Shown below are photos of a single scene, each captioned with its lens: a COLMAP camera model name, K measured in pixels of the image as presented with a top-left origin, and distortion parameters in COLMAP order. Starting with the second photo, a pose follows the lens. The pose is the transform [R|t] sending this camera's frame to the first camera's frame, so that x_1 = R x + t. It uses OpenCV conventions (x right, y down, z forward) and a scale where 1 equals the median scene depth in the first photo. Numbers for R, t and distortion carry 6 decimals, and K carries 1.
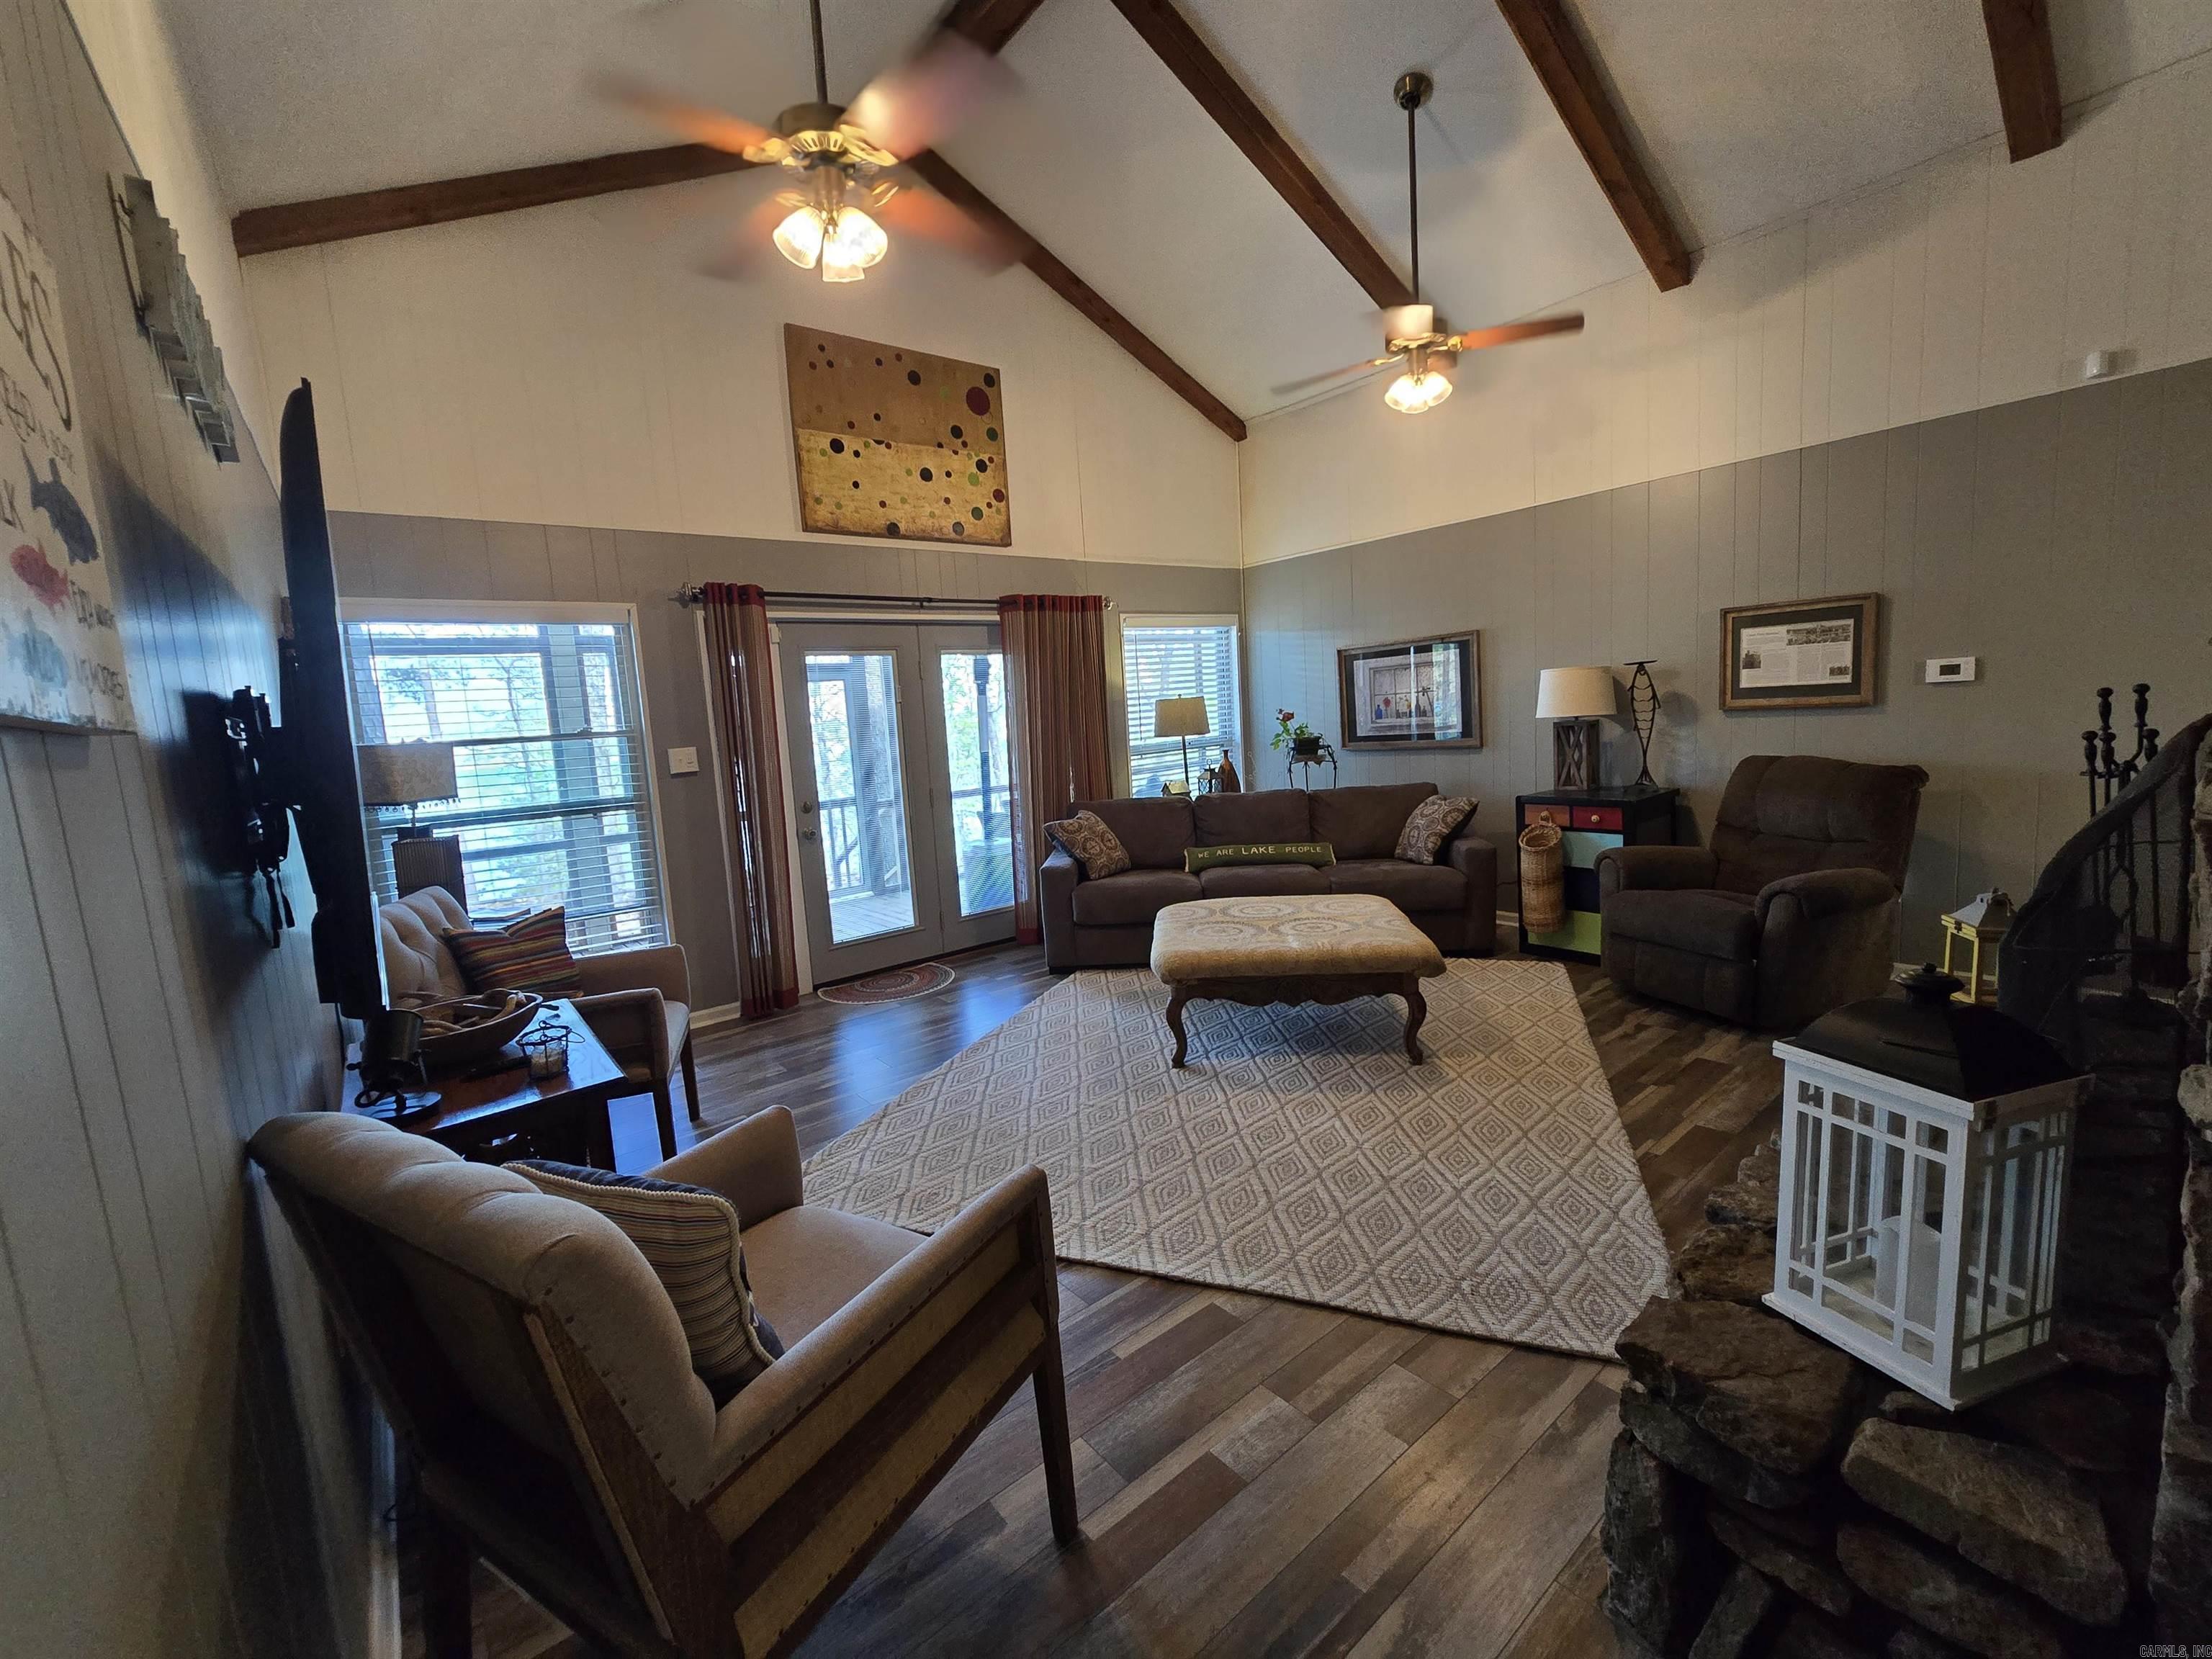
lens RADIAL K [[902.5, 0, 1092.0], [0, 902.5, 836.6], [0, 0, 1]] dist [-0.004582, -0.000135]
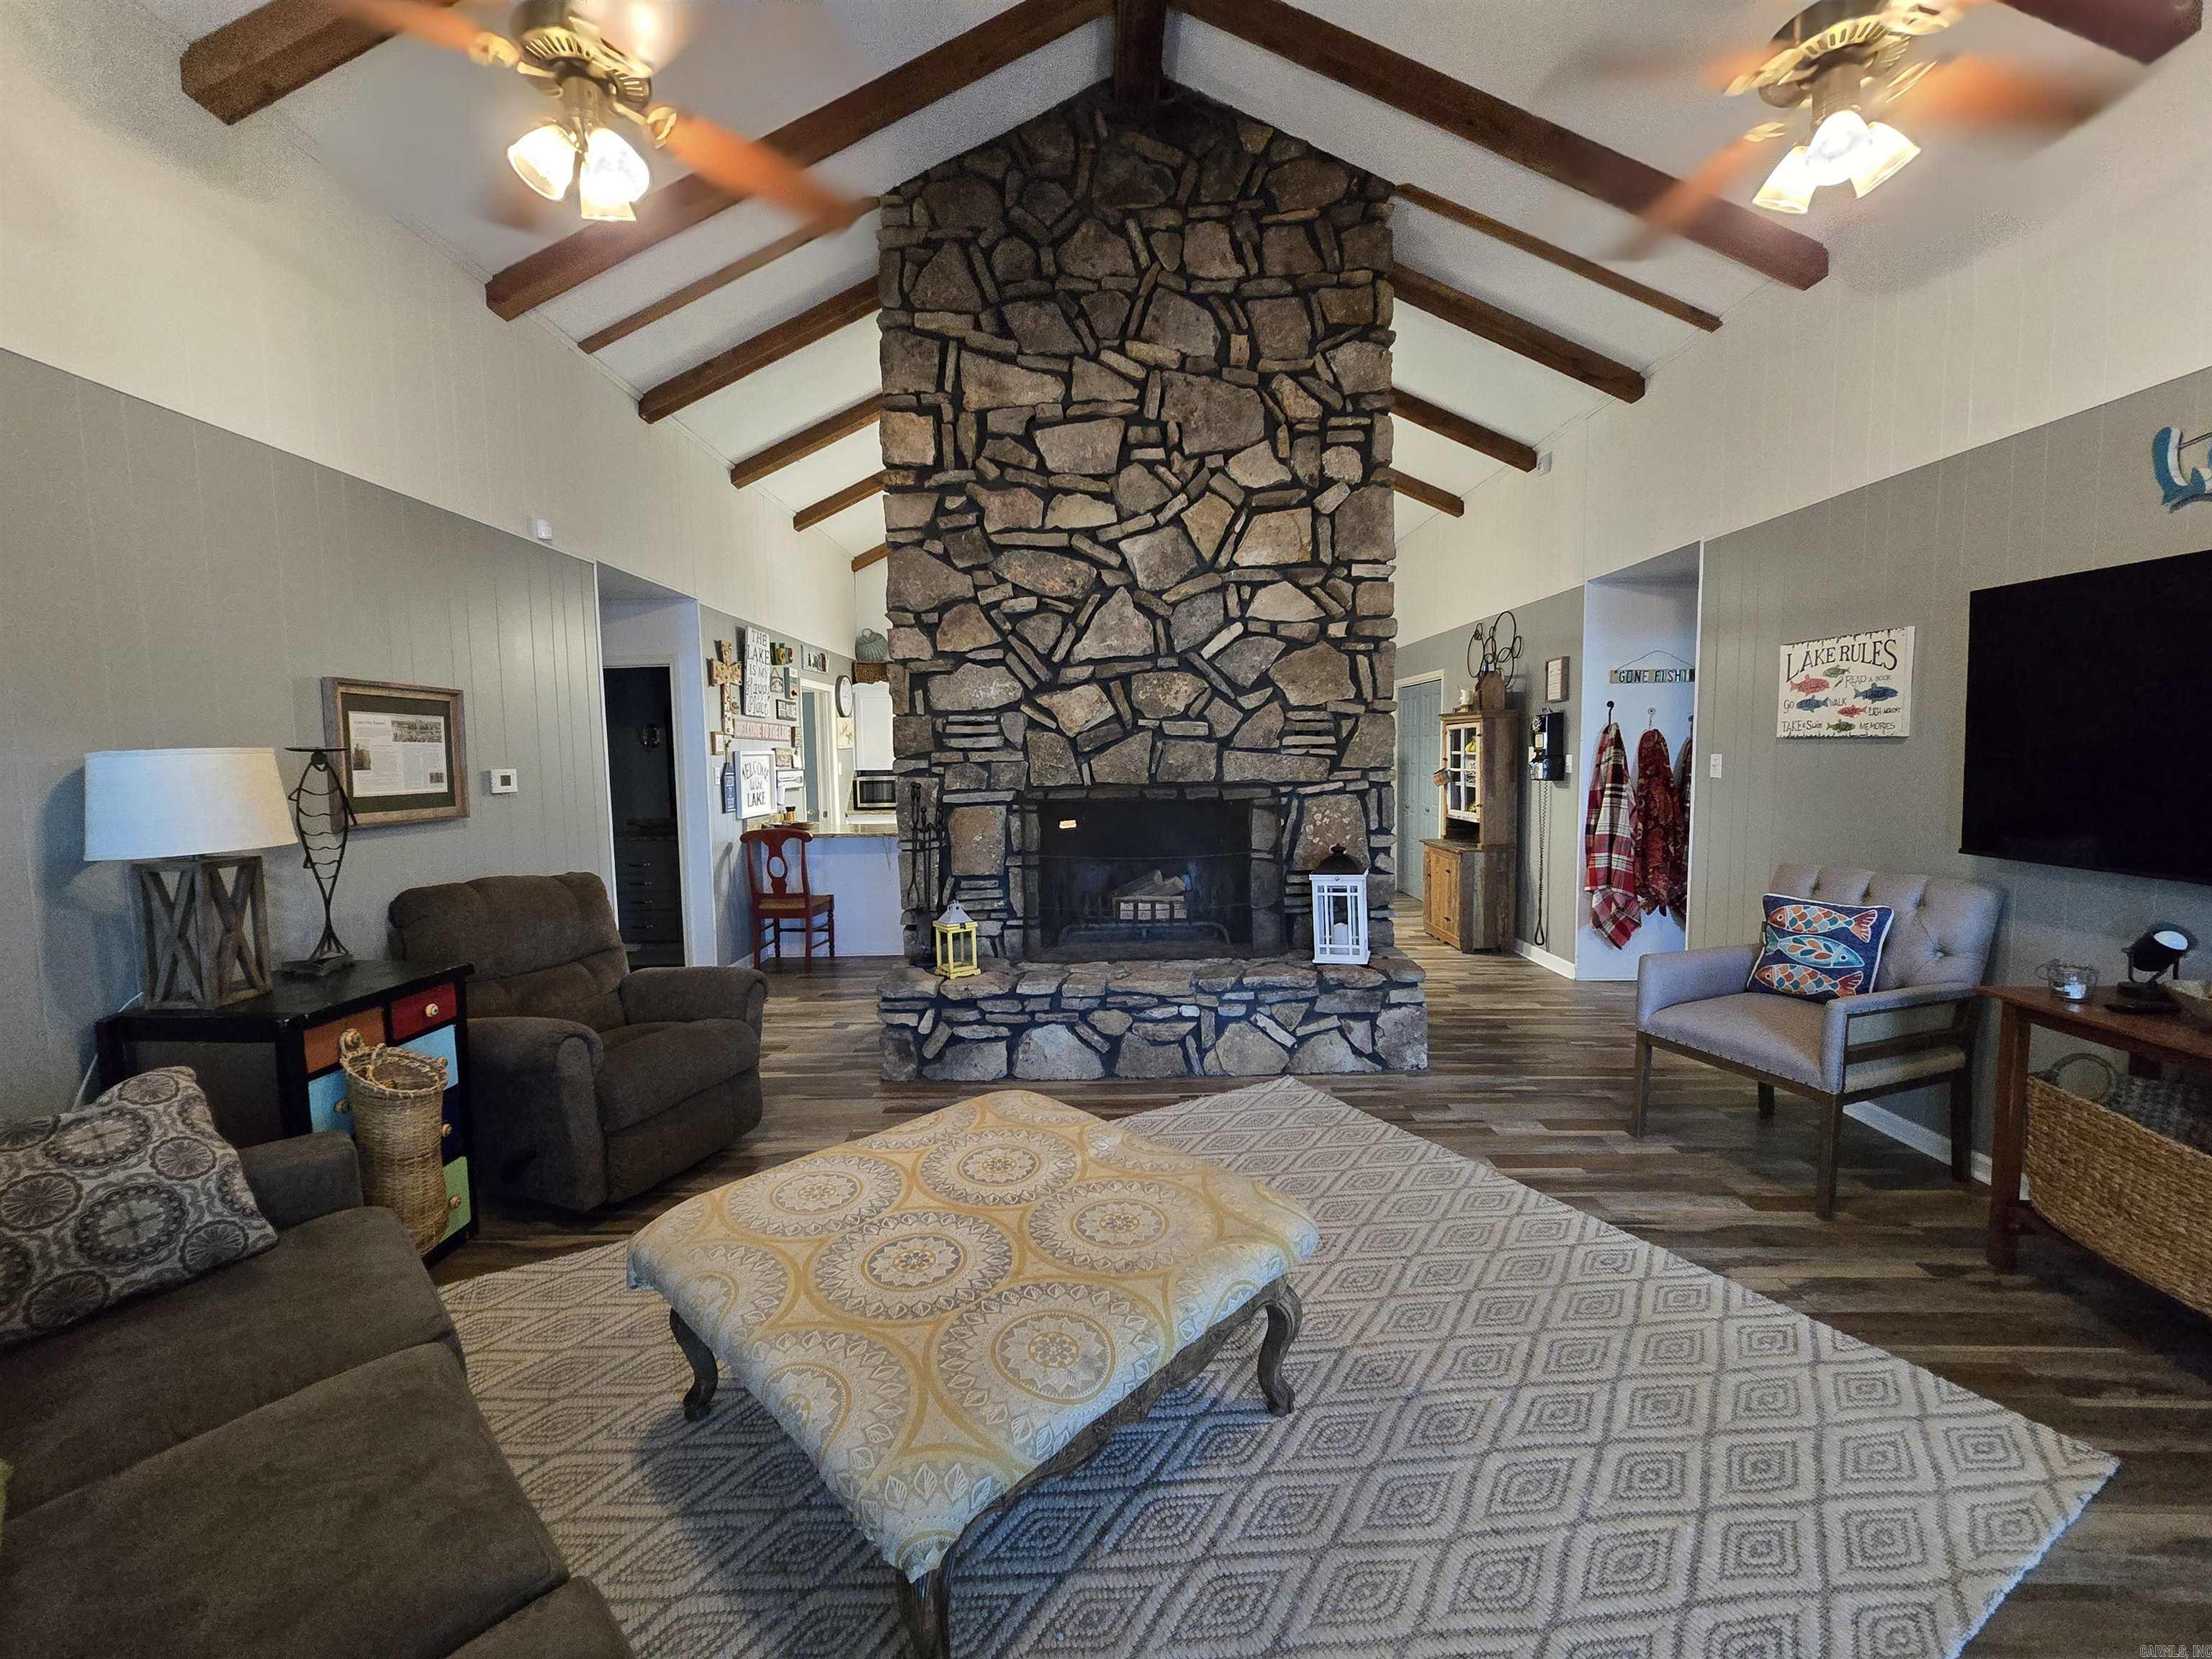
lens RADIAL K [[902.5, 0, 1092.0], [0, 902.5, 836.6], [0, 0, 1]] dist [-0.004582, -0.000135]
pose [[-0.775574, 0.022147, 0.630869, -0.143722], [0.155535, 0.975279, 0.156973, -0.163261], [-0.611796, 0.219866, -0.759845, 1.235423]]
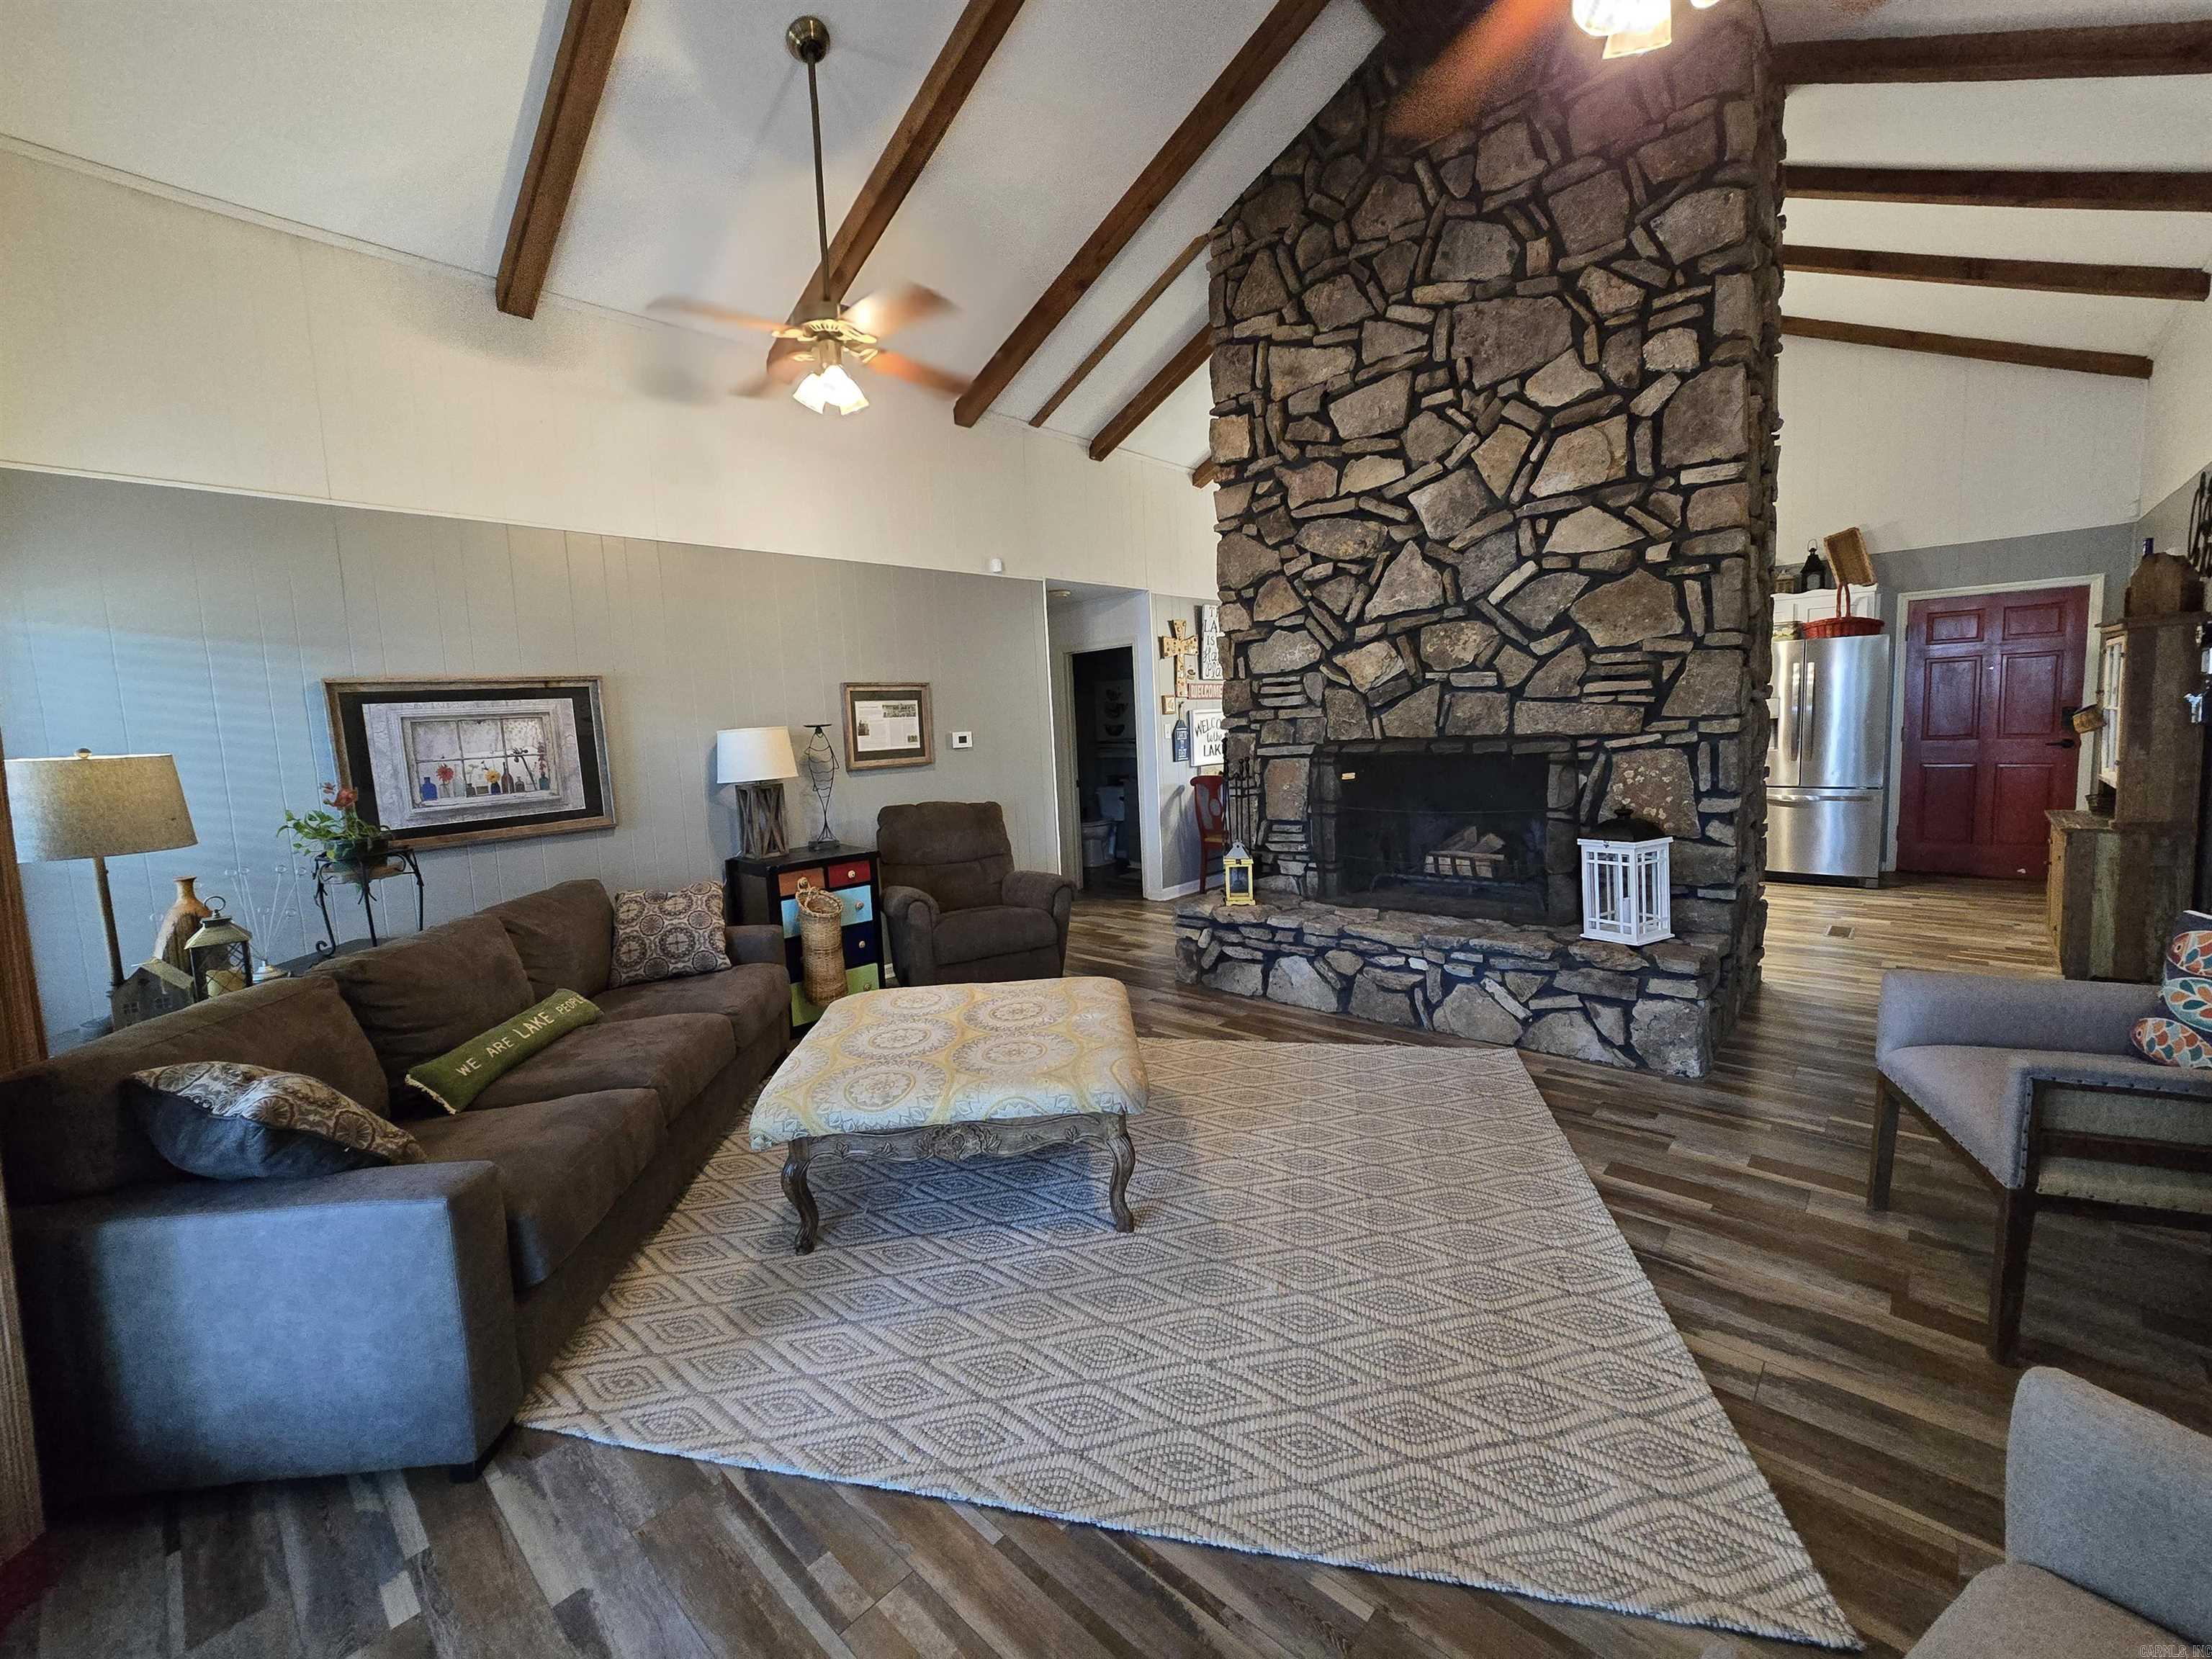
lens RADIAL K [[902.5, 0, 1092.0], [0, 902.5, 836.6], [0, 0, 1]] dist [-0.004582, -0.000135]
pose [[-0.151072, -0.051412, 0.987185, -0.511371], [0.194543, 0.977570, 0.080683, -0.096591], [-0.969190, 0.204239, -0.137682, 0.930719]]
